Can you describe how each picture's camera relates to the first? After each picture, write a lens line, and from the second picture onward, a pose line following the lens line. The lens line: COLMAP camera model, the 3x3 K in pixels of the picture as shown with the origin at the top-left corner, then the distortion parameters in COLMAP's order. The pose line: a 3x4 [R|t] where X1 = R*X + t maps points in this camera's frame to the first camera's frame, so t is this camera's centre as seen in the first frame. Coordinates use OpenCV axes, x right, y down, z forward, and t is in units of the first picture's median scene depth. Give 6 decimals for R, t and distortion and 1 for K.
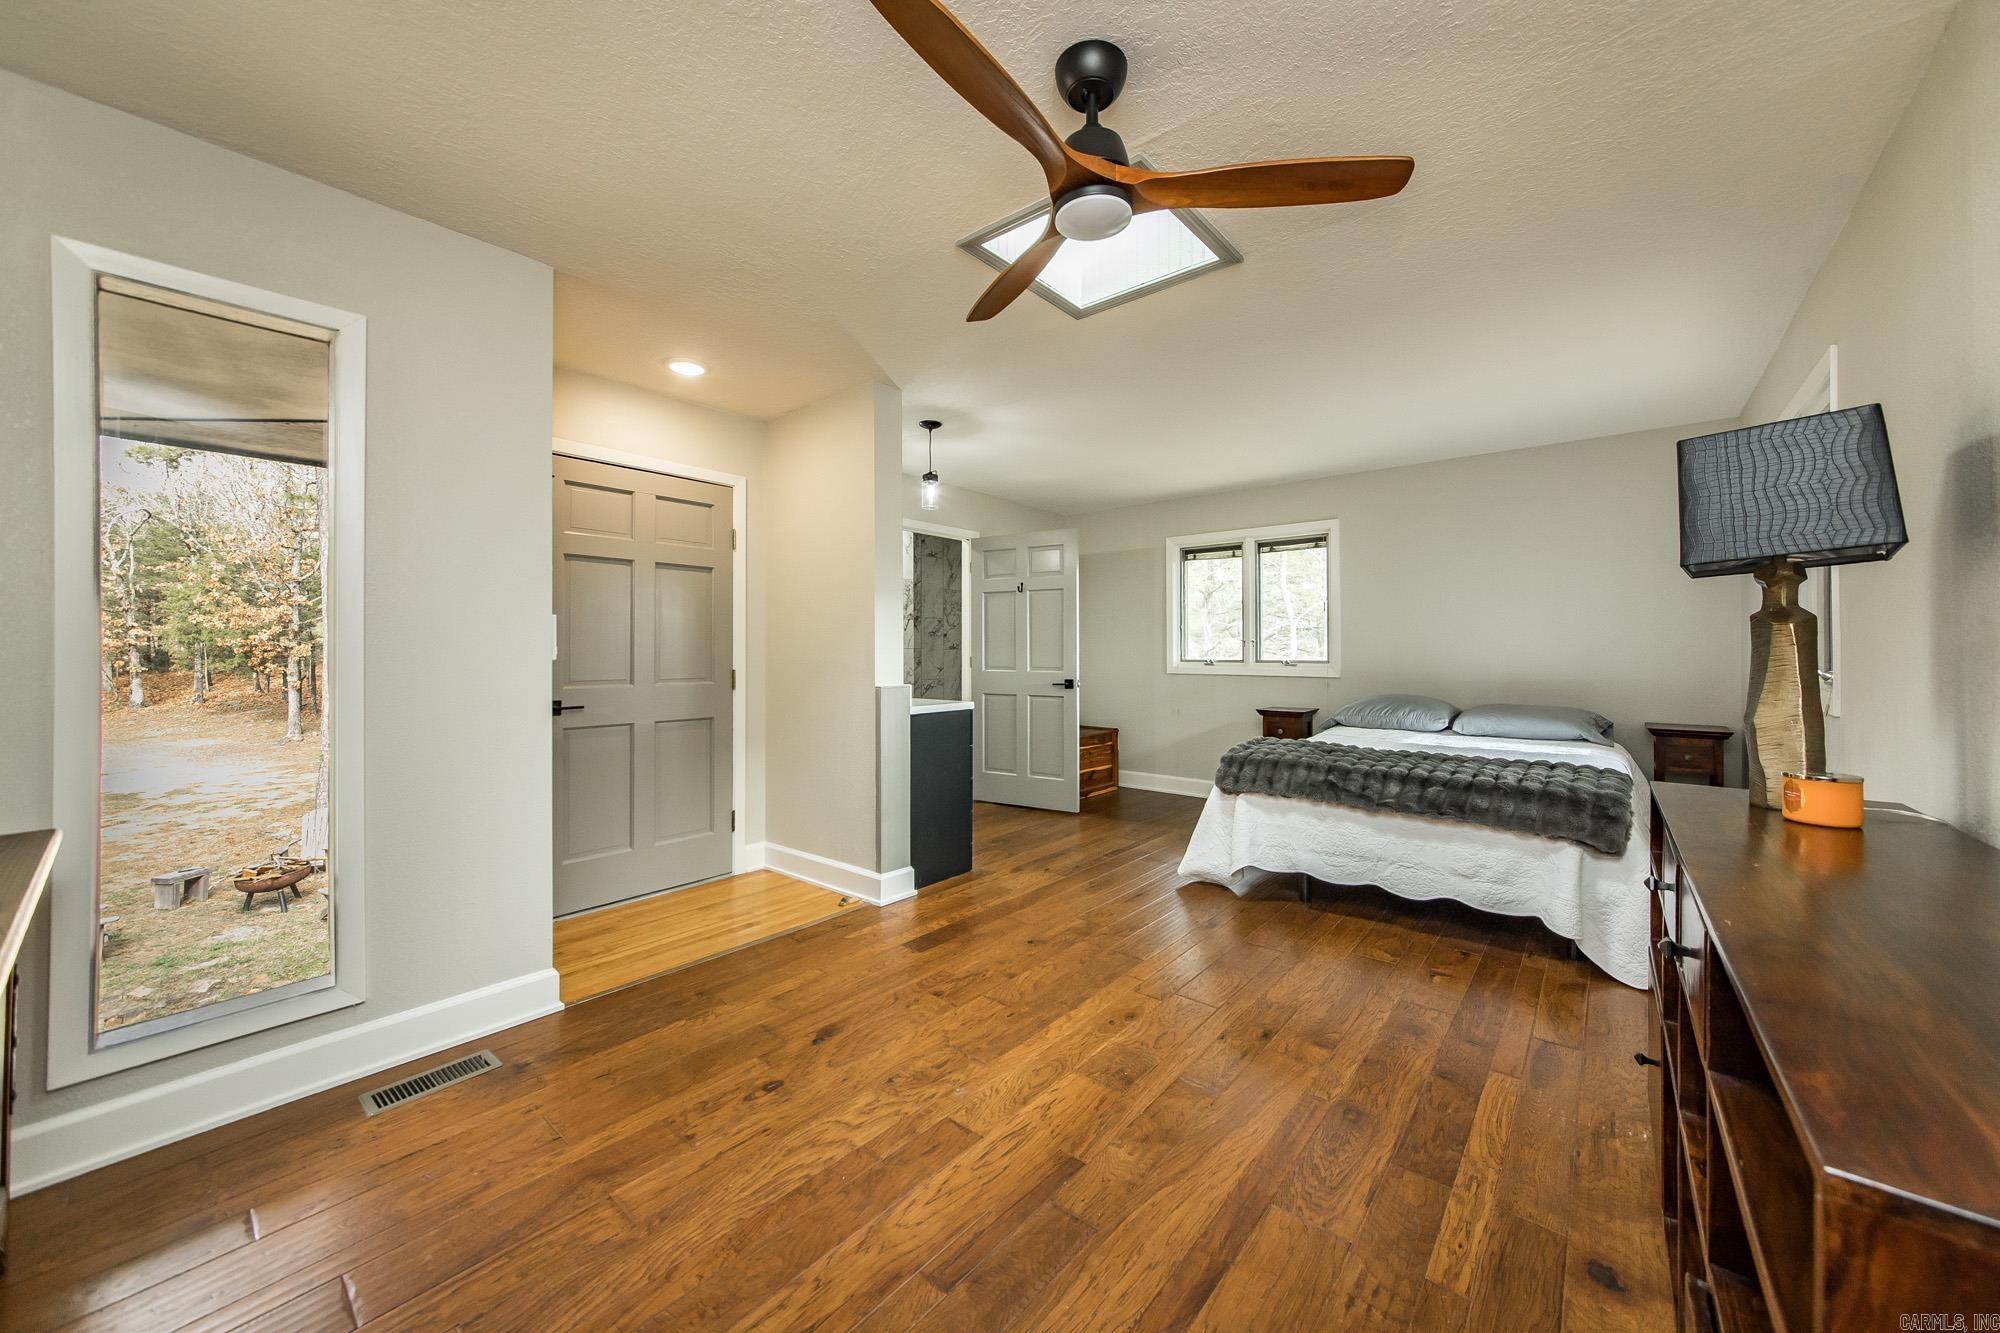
lens RADIAL K [[740.3, 0, 997.7], [0, 740.3, 652.0], [0, 0, 1]] dist [-0.018720, 0.001024]
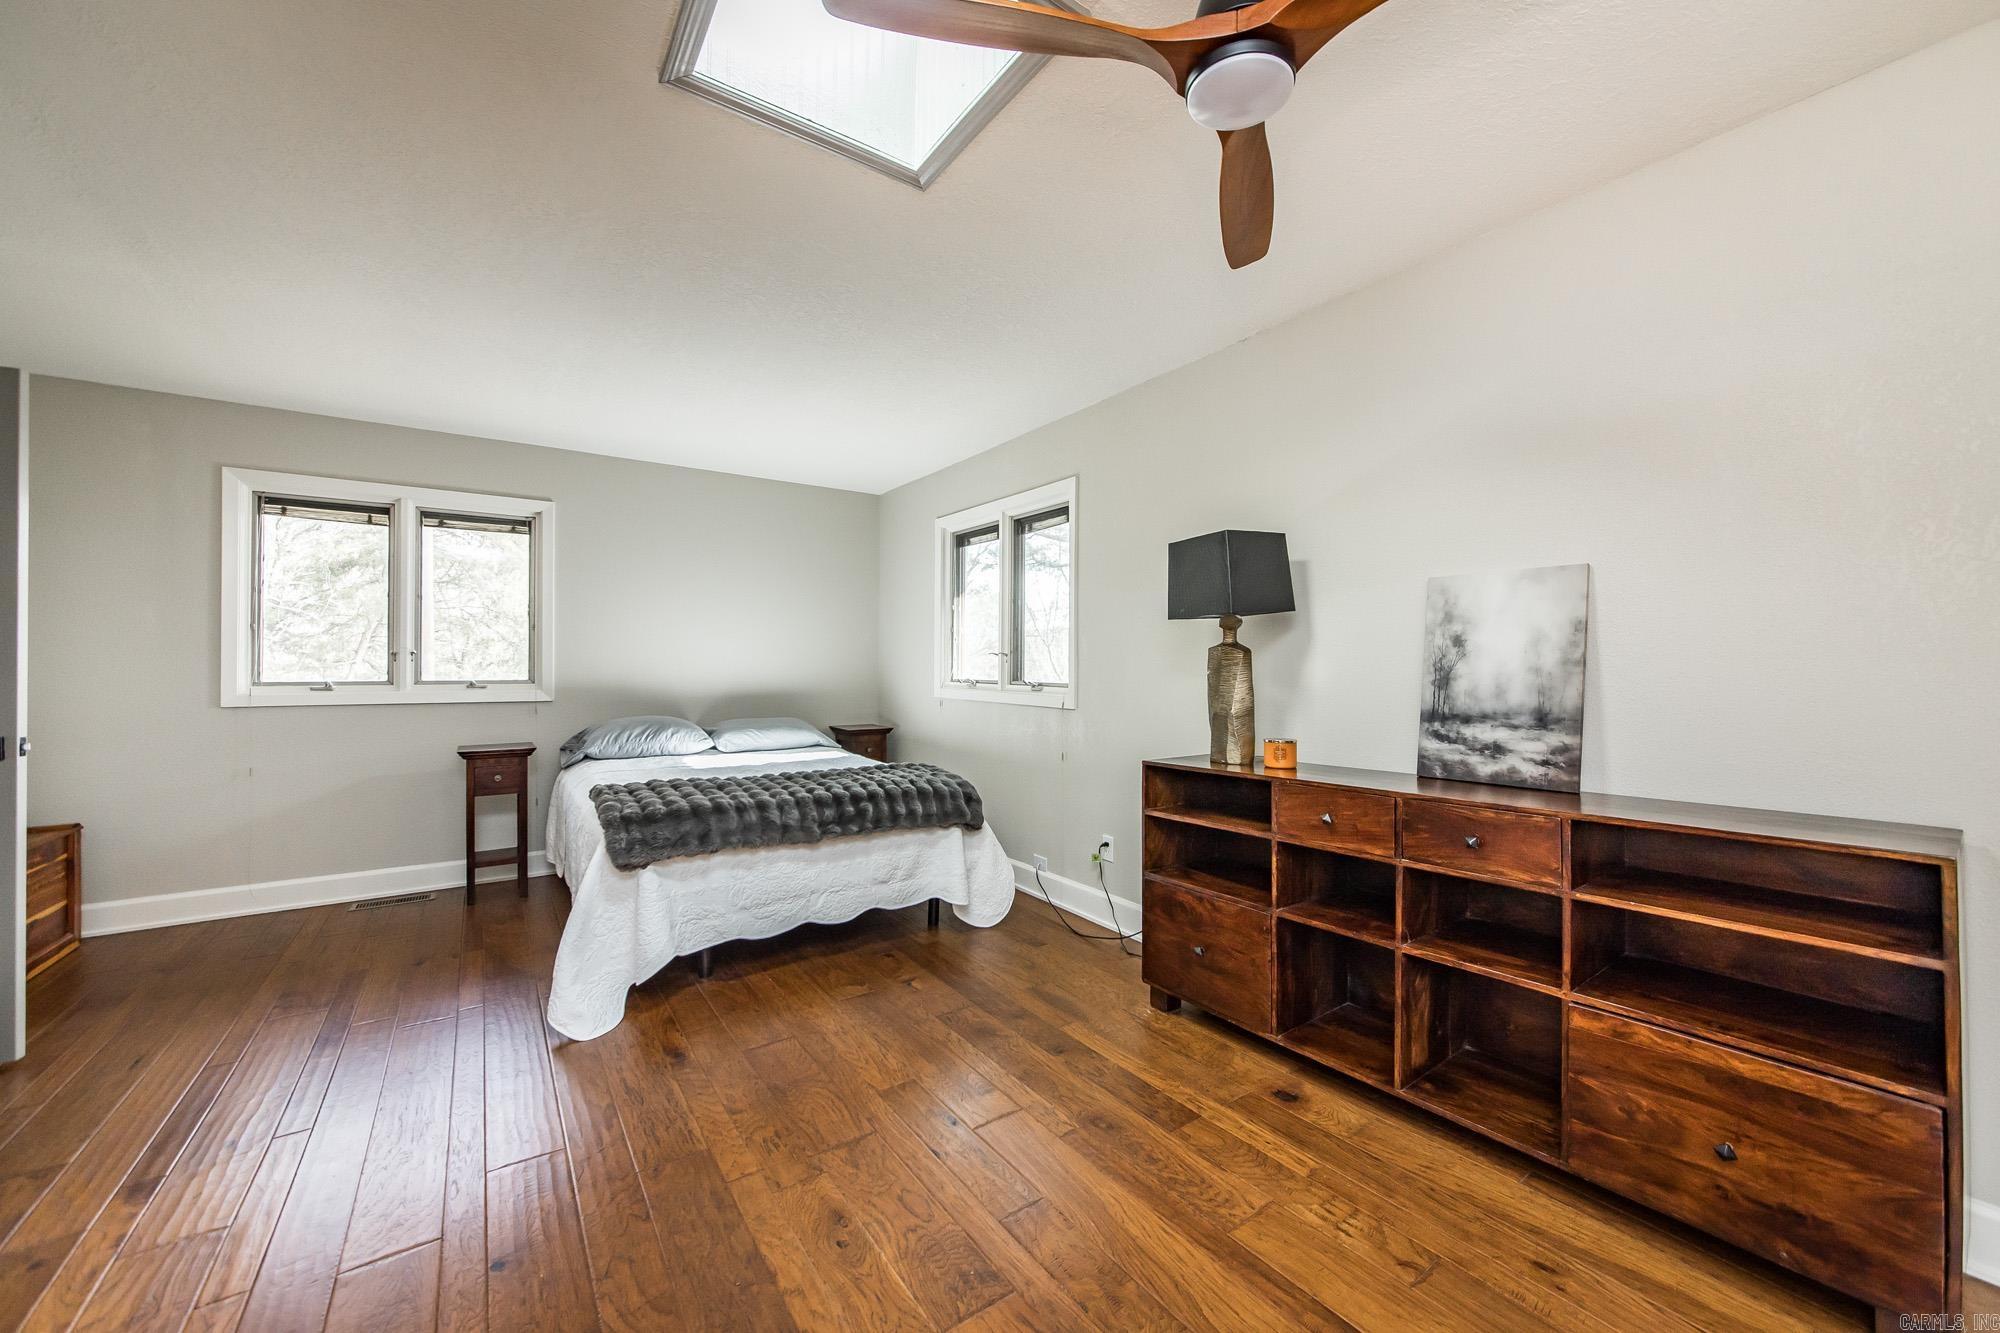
lens RADIAL K [[740.3, 0, 1015.9], [0, 740.3, 673.8], [0, 0, 1]] dist [-0.018720, 0.001024]
pose [[0.227599, -0.007448, 0.973727, -0.327598], [-0.000570, 0.999970, 0.007782, -0.002521], [-0.973755, -0.002326, 0.227587, 0.536416]]
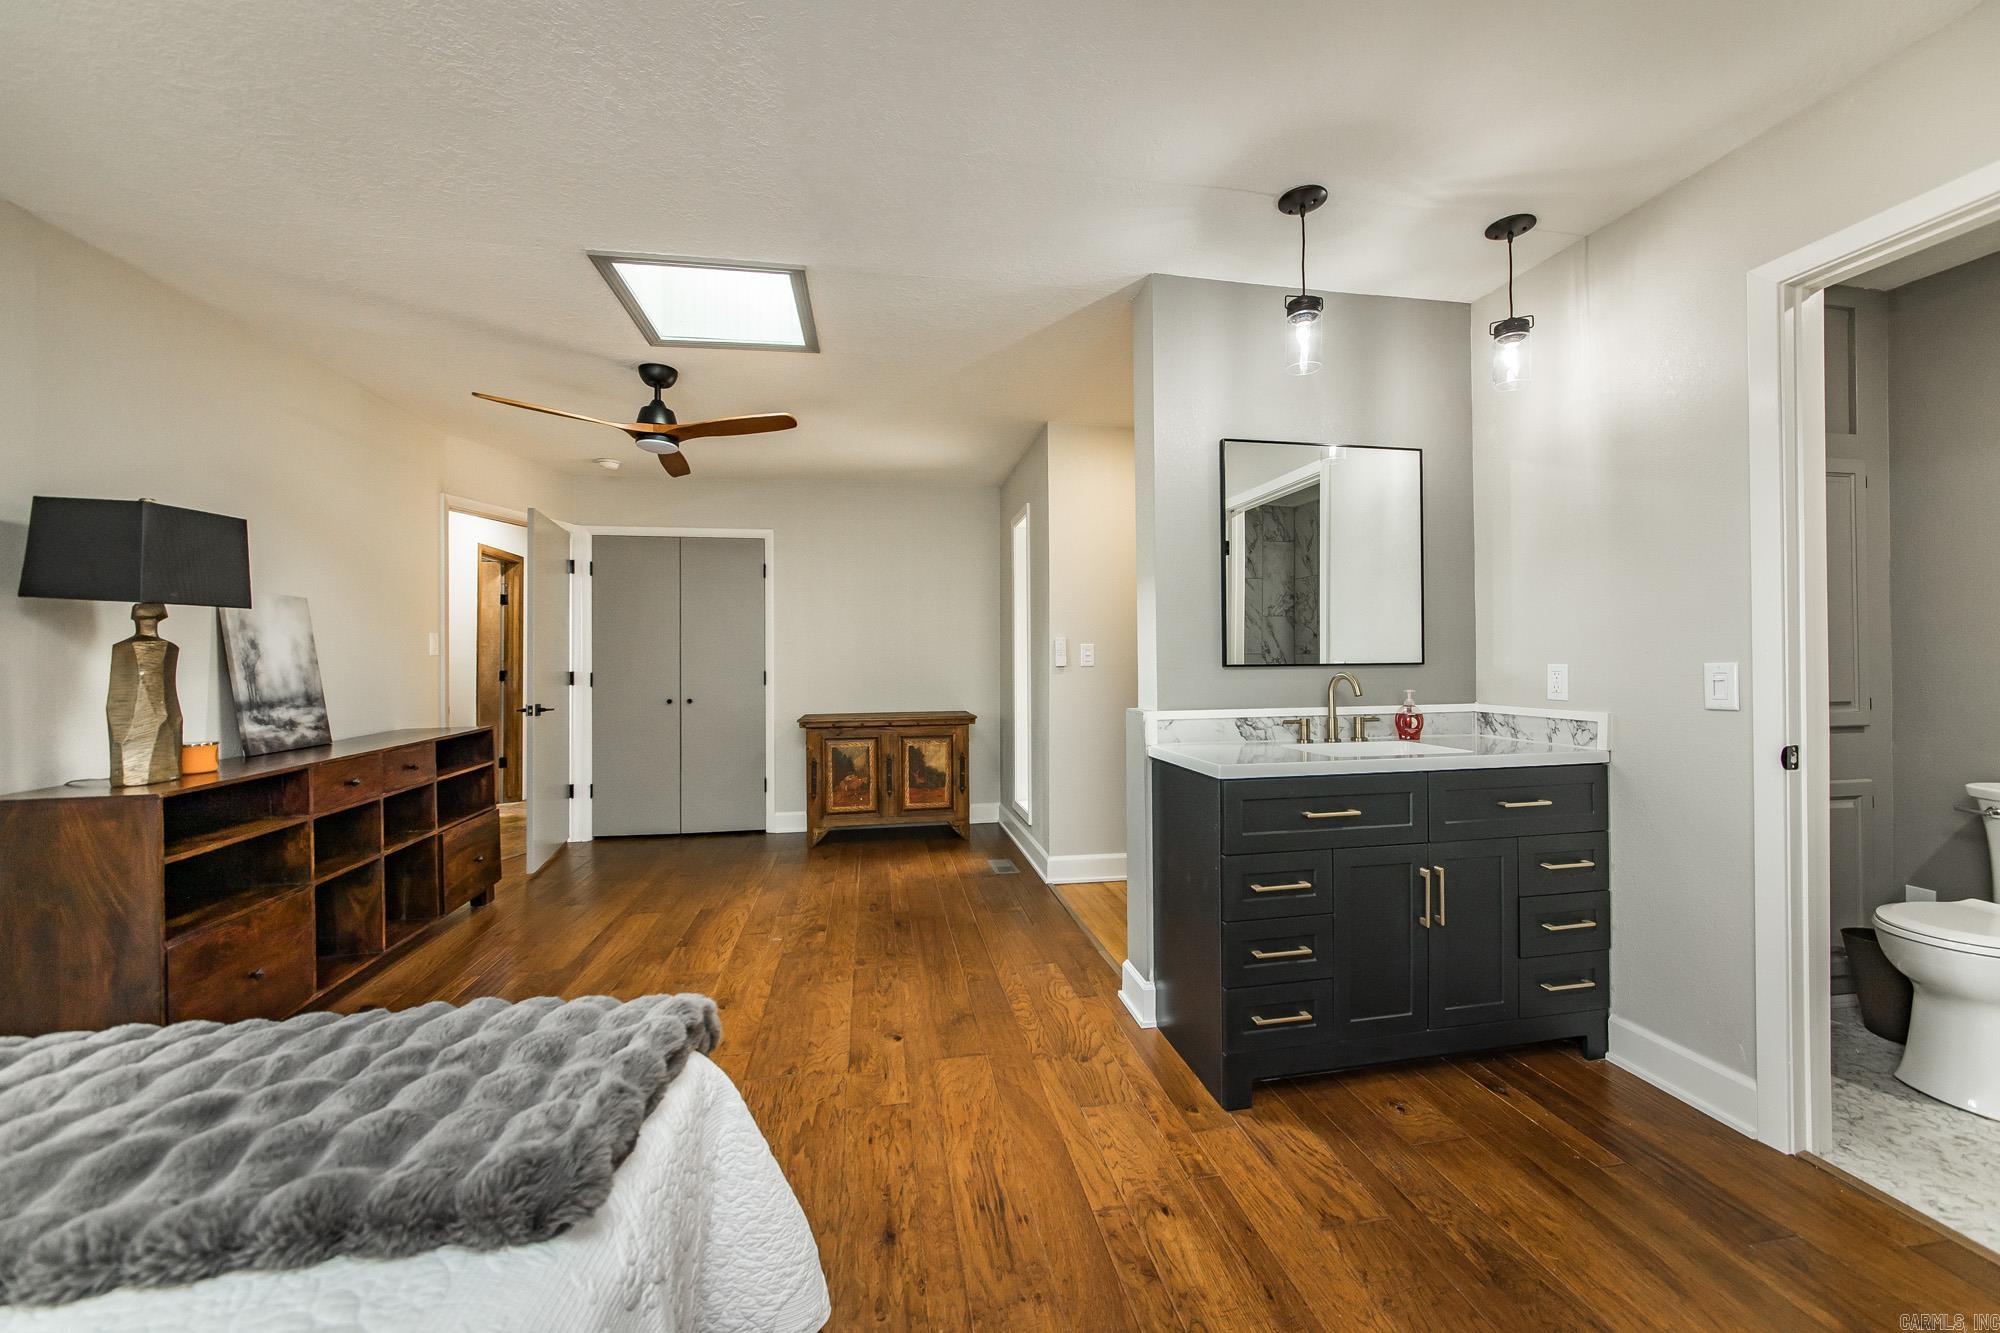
lens RADIAL K [[740.3, 0, 987.0], [0, 740.3, 652.8], [0, 0, 1]] dist [-0.018720, 0.001024]
pose [[-0.654705, 0.004157, -0.755873, 0.545109], [0.012308, 0.999911, -0.005161, -0.003334], [0.755784, -0.012682, -0.654698, 1.532328]]
